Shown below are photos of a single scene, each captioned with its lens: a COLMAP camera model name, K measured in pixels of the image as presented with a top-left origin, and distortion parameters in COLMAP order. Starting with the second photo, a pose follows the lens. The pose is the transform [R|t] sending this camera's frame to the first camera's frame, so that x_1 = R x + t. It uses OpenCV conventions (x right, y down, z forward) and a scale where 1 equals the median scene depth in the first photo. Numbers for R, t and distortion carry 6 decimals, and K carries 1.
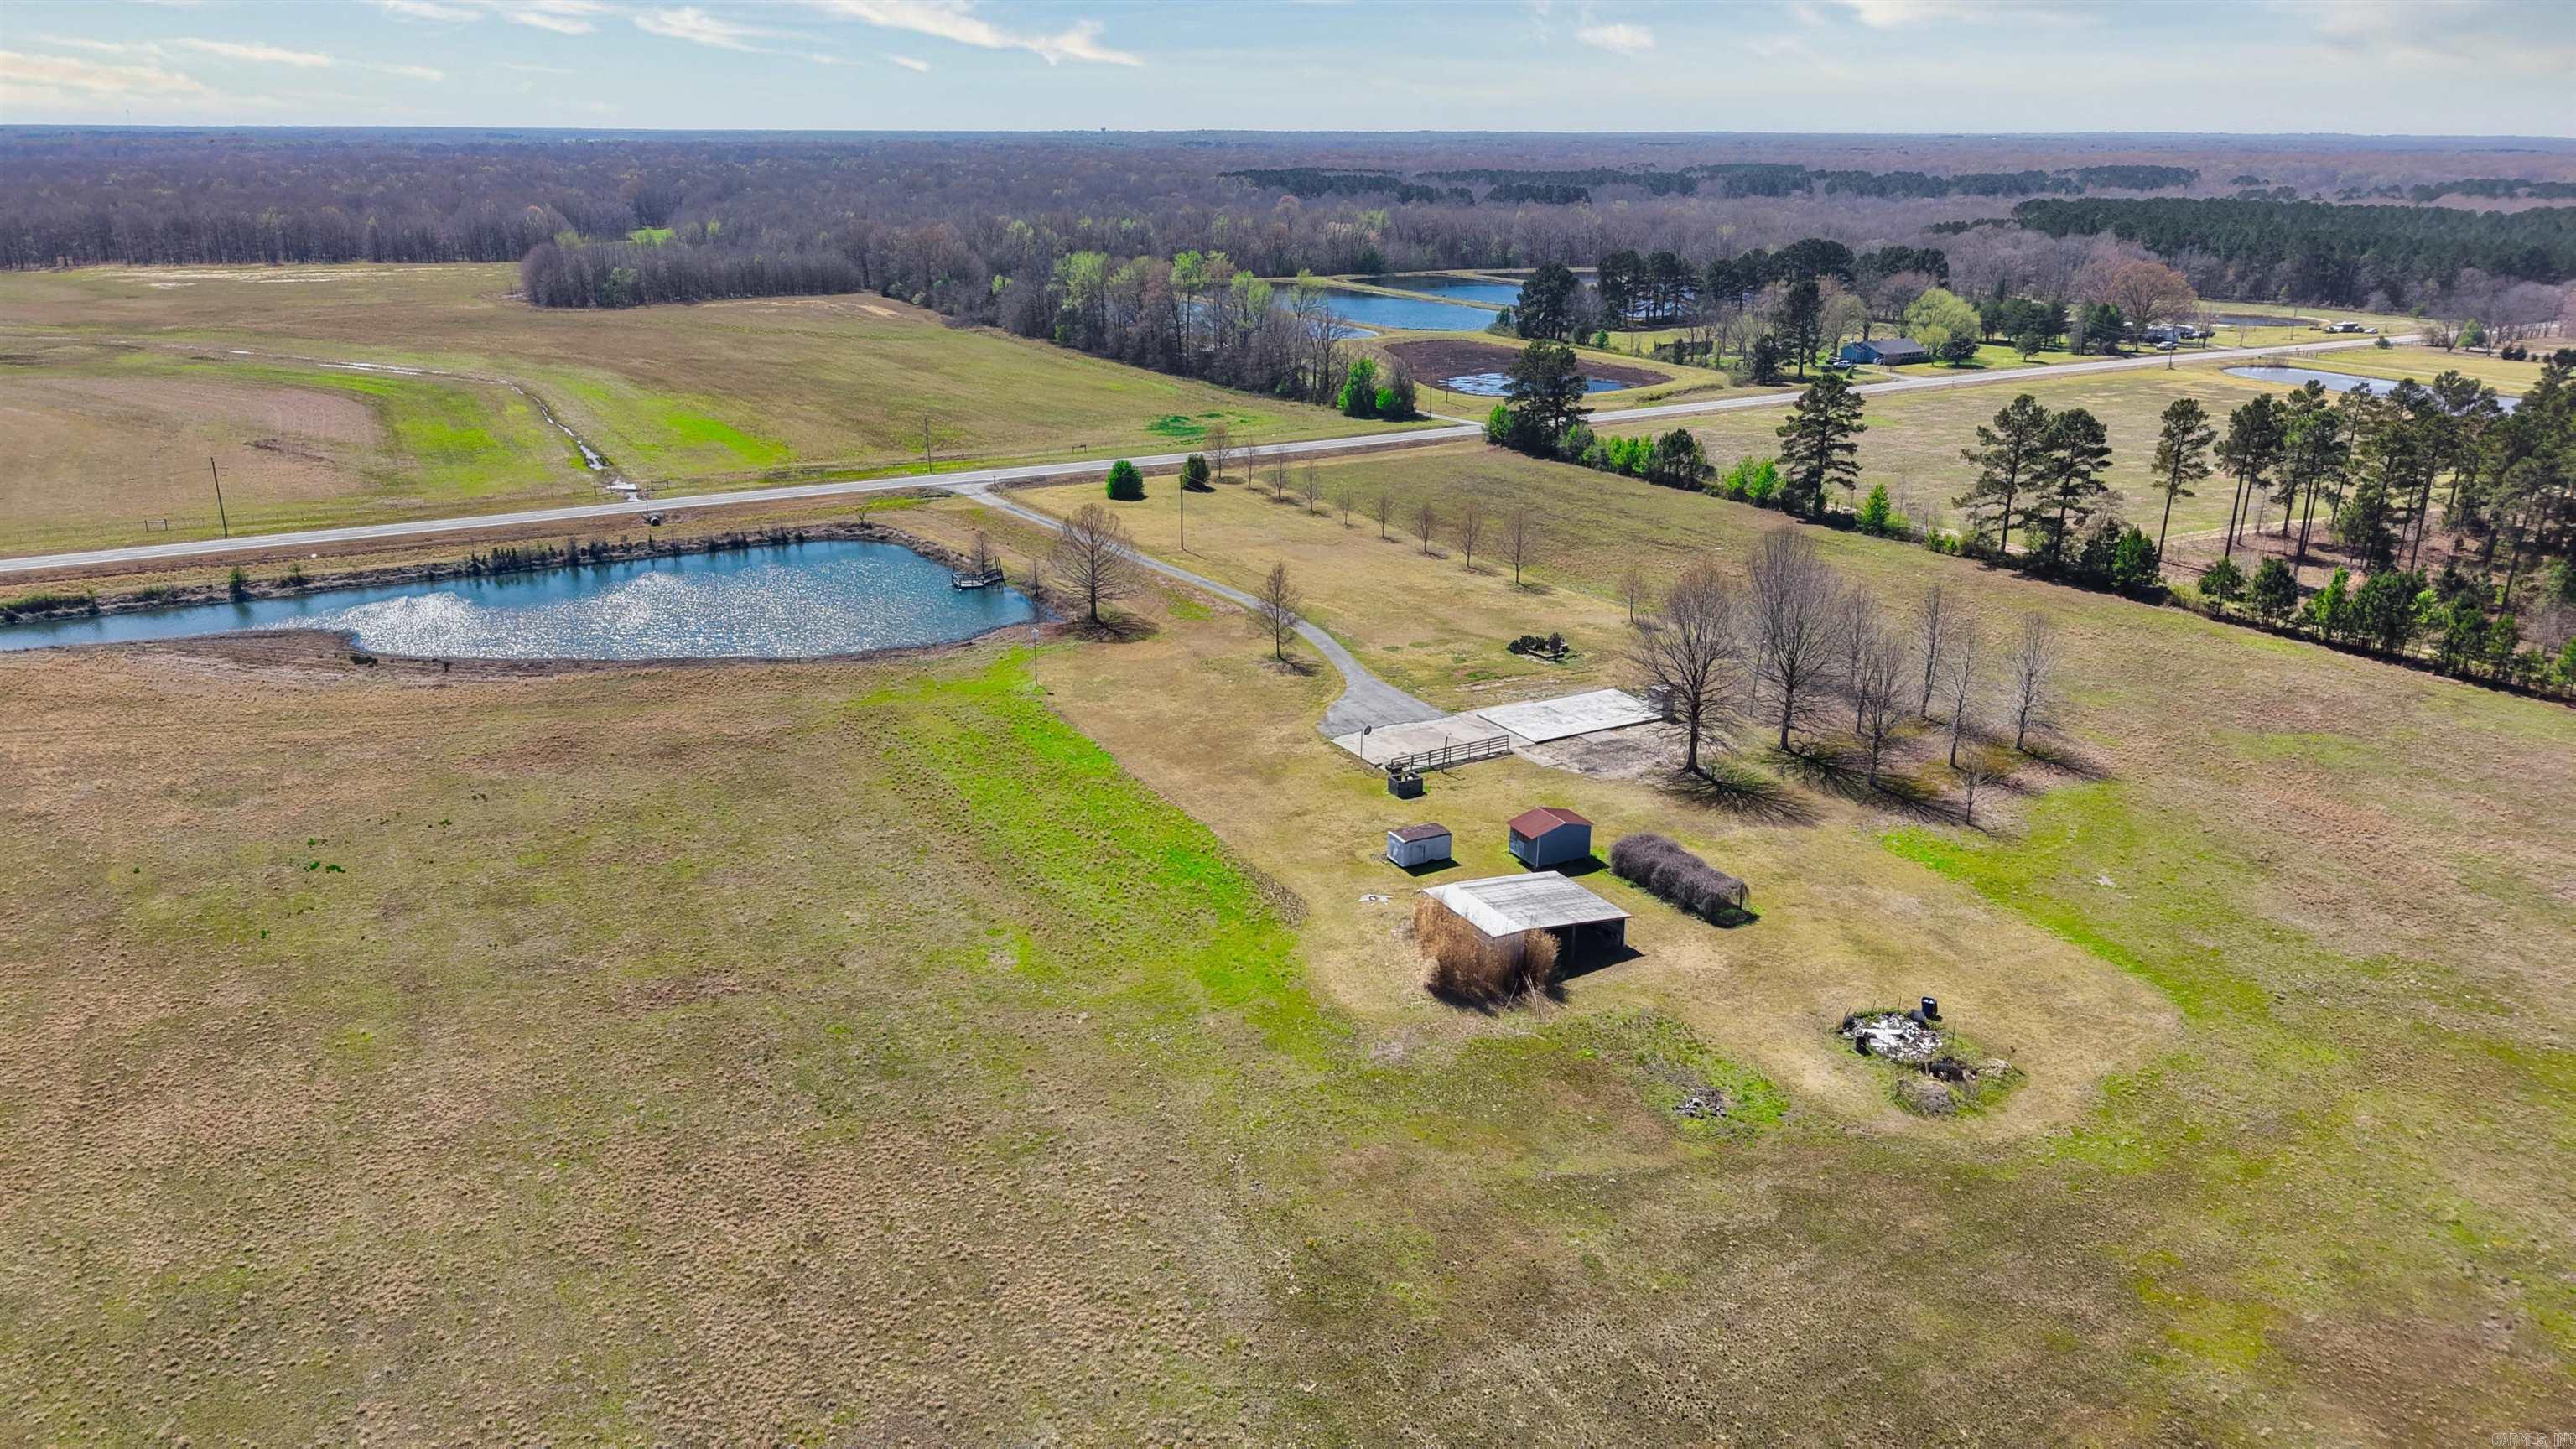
lens RADIAL K [[1715.3, 0, 1288.0], [0, 1715.3, 724.5], [0, 0, 1]] dist [0.024737, -0.024867]
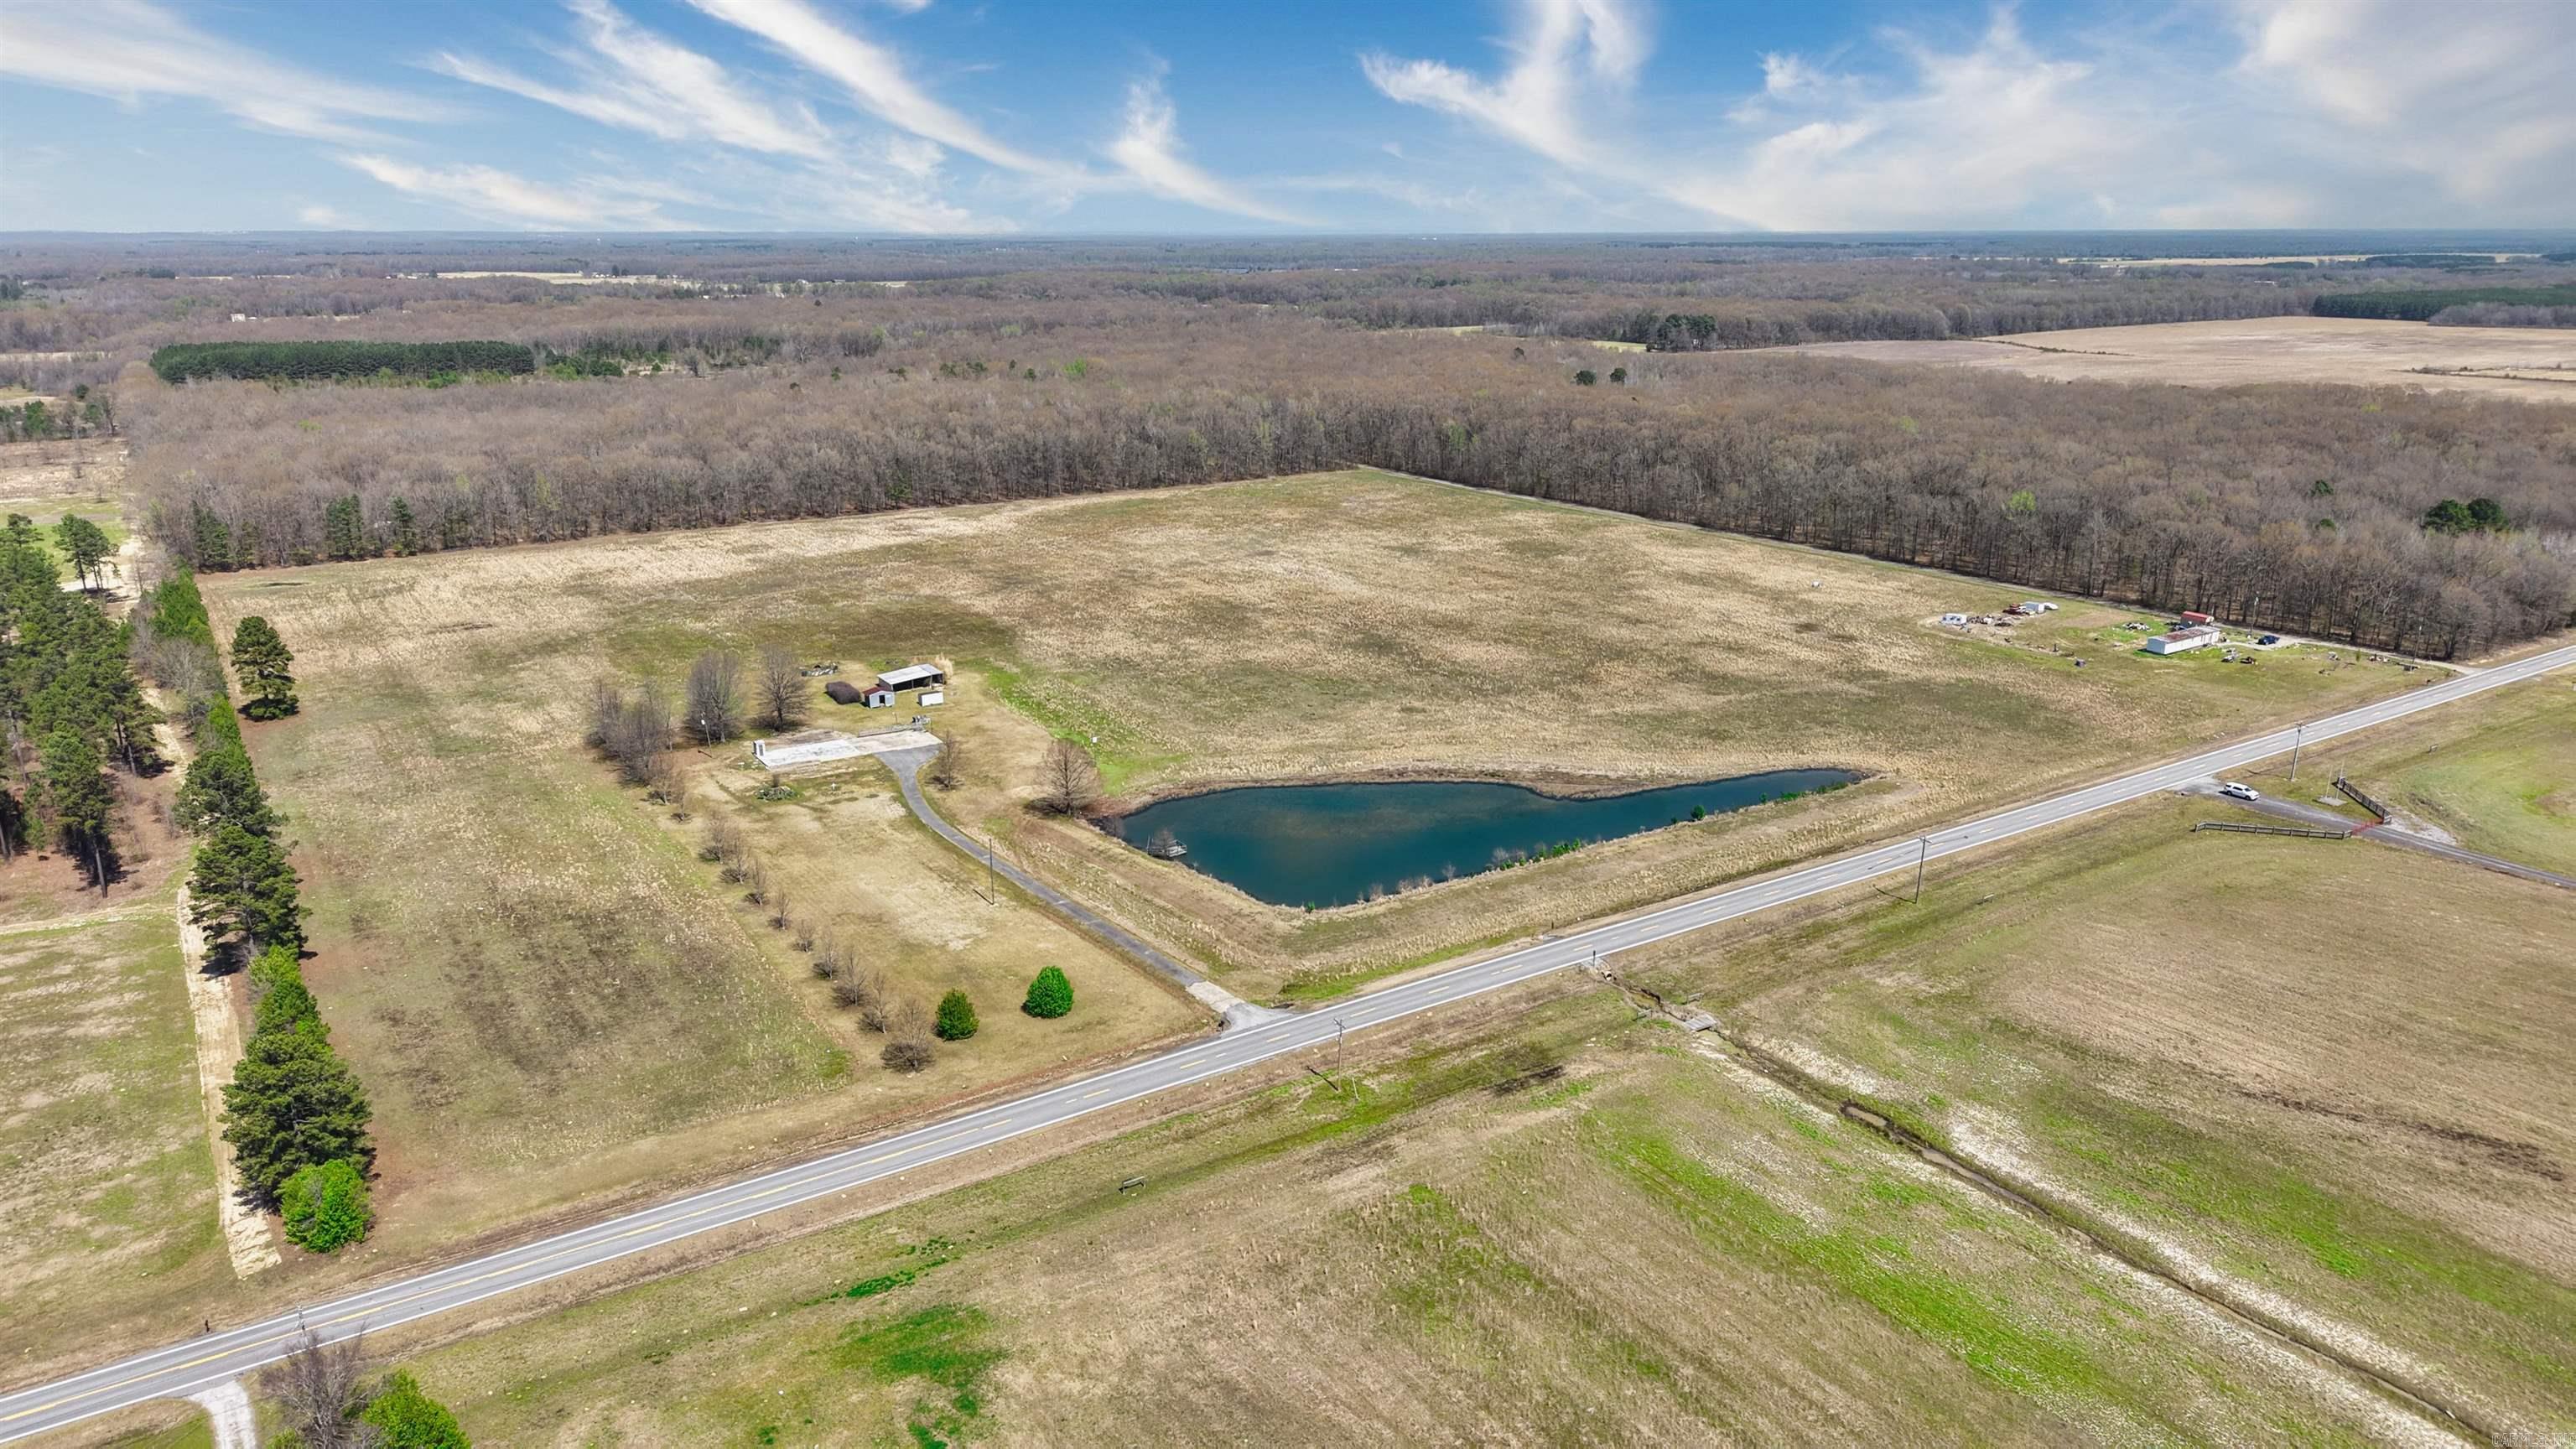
lens RADIAL K [[1714.1, 0, 1288.0], [0, 1714.1, 724.5], [0, 0, 1]] dist [0.087250, -0.153678]
pose [[-0.998525, 0.002156, -0.054259, -0.285609], [-0.029222, 0.820854, 0.570390, -1.237547], [0.045768, 0.571134, -0.819580, 2.794430]]
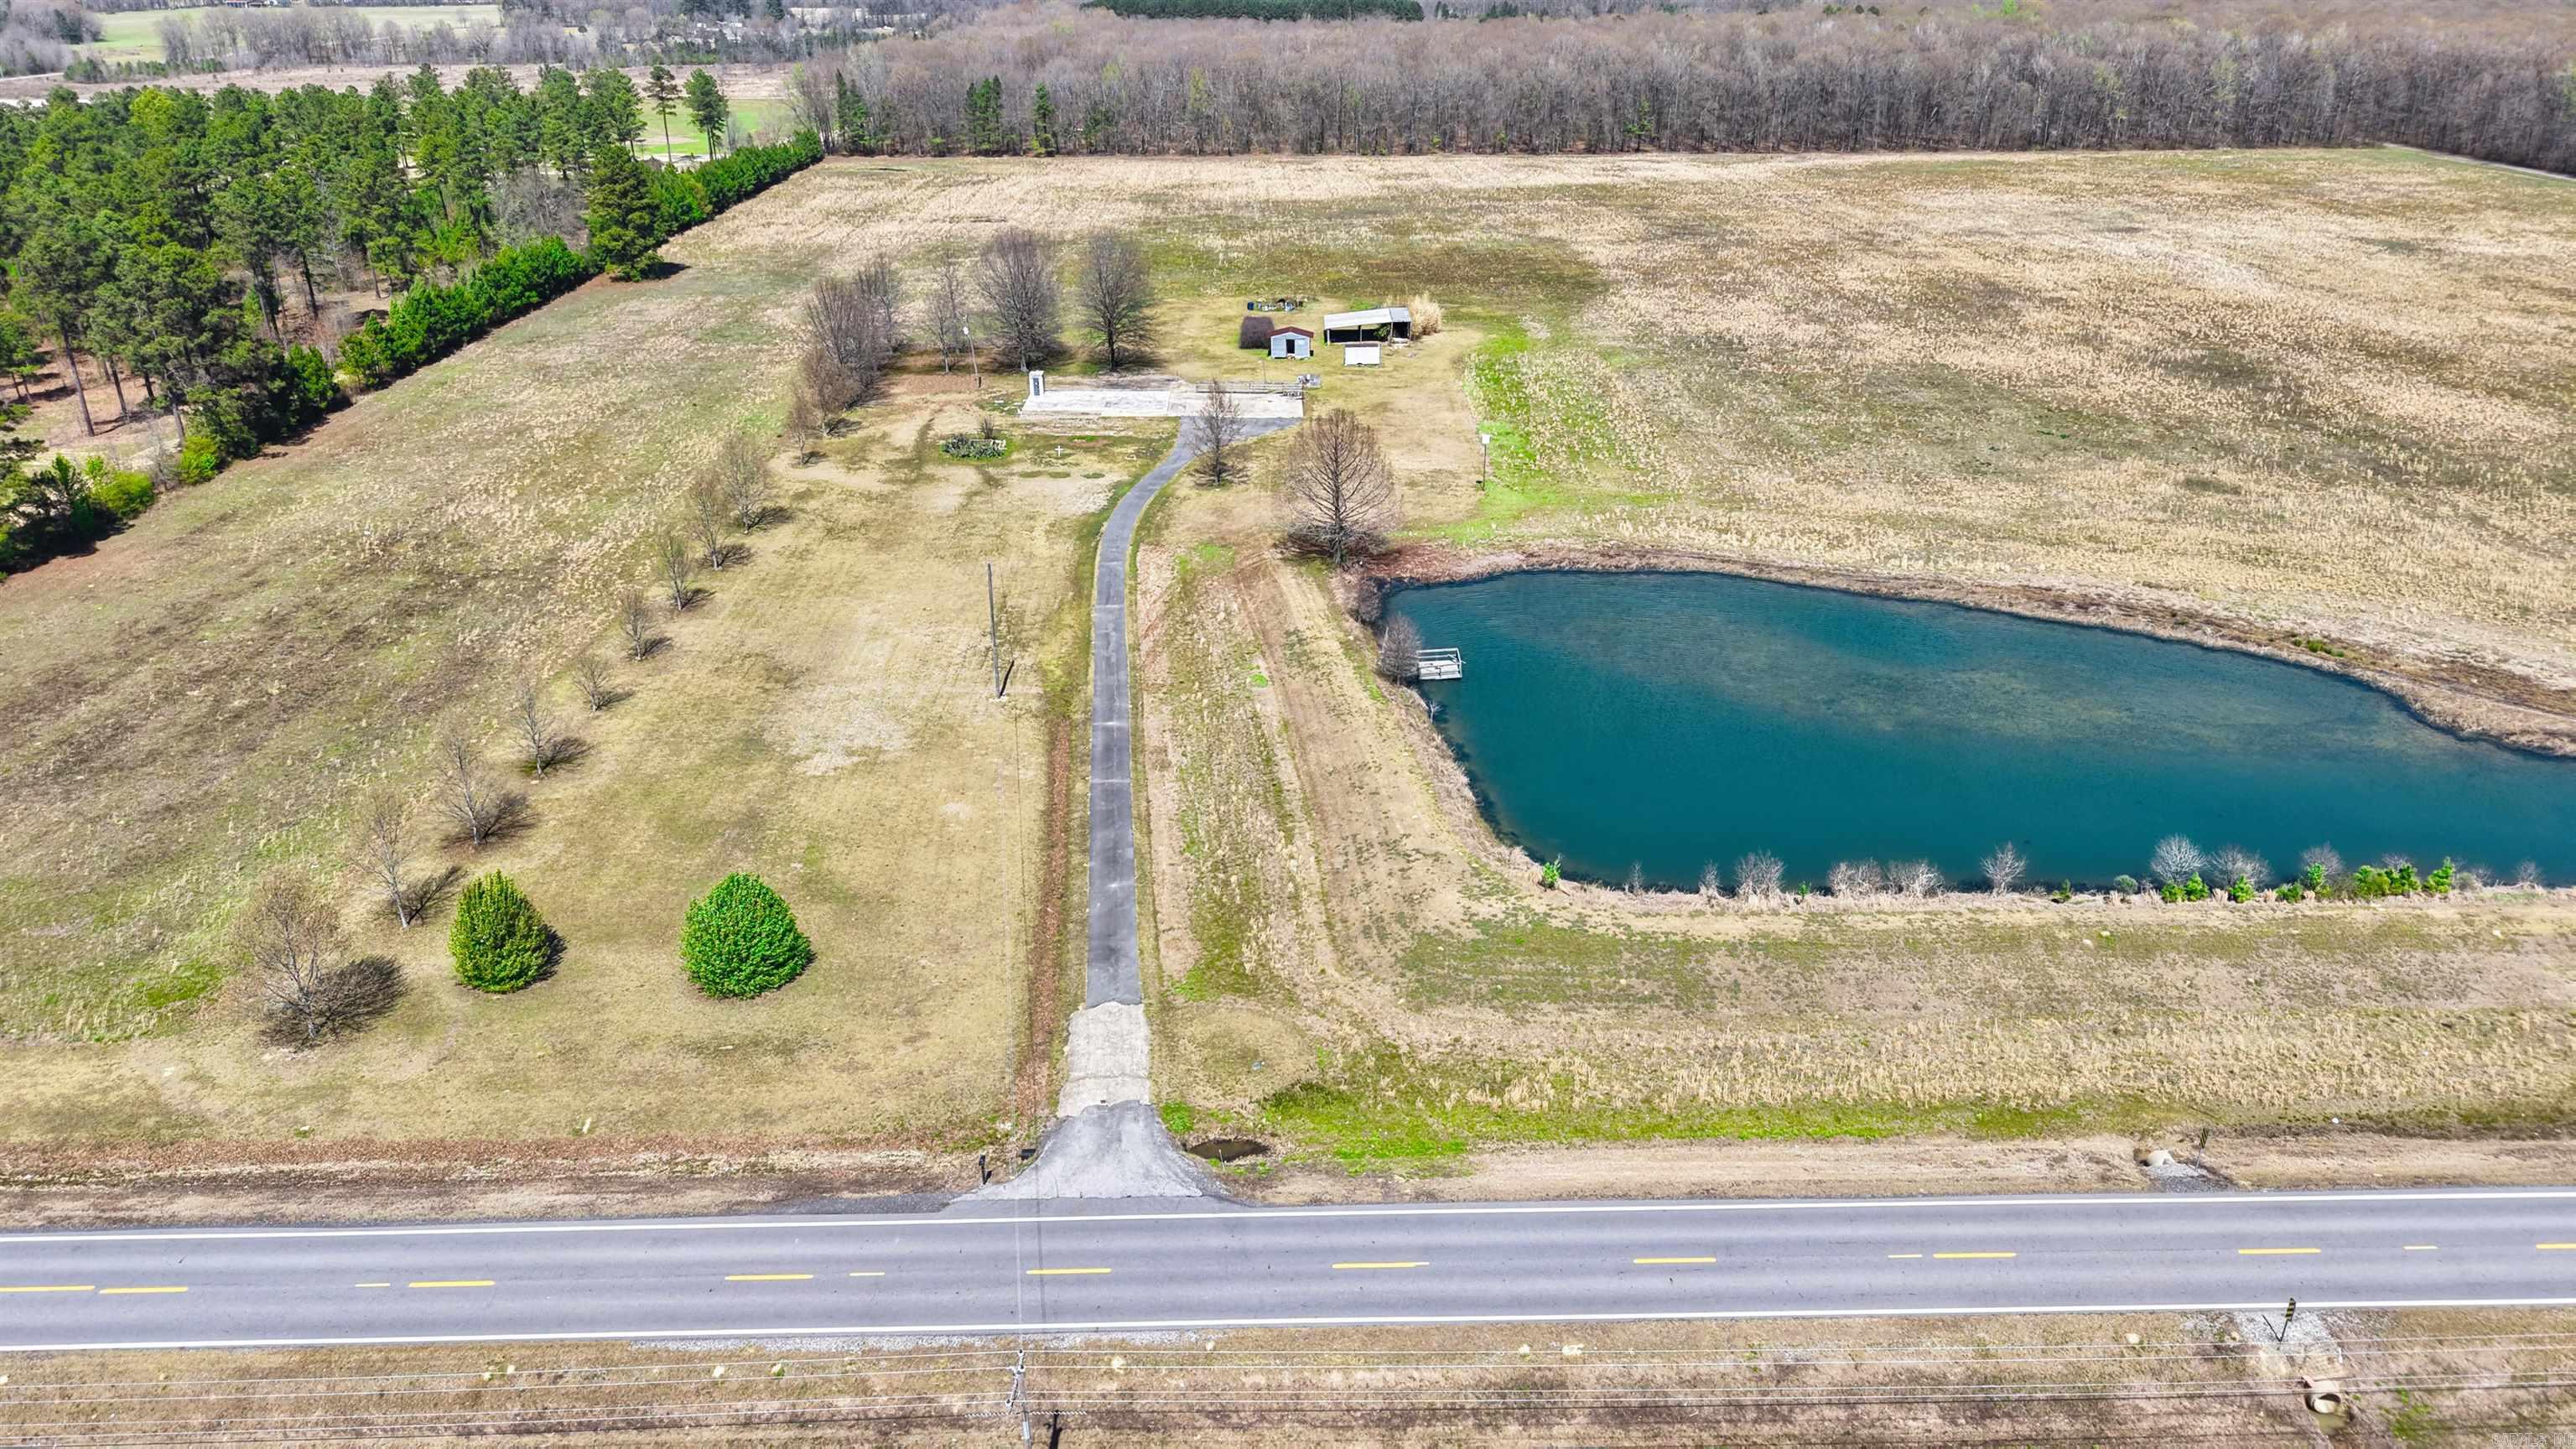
lens RADIAL K [[1715.3, 0, 1288.0], [0, 1715.3, 724.5], [0, 0, 1]] dist [0.024737, -0.024867]
pose [[-0.875506, -0.211221, 0.434597, -0.568194], [0.143897, 0.744628, 0.651785, -0.656028], [-0.461283, 0.633179, -0.621532, 1.988666]]
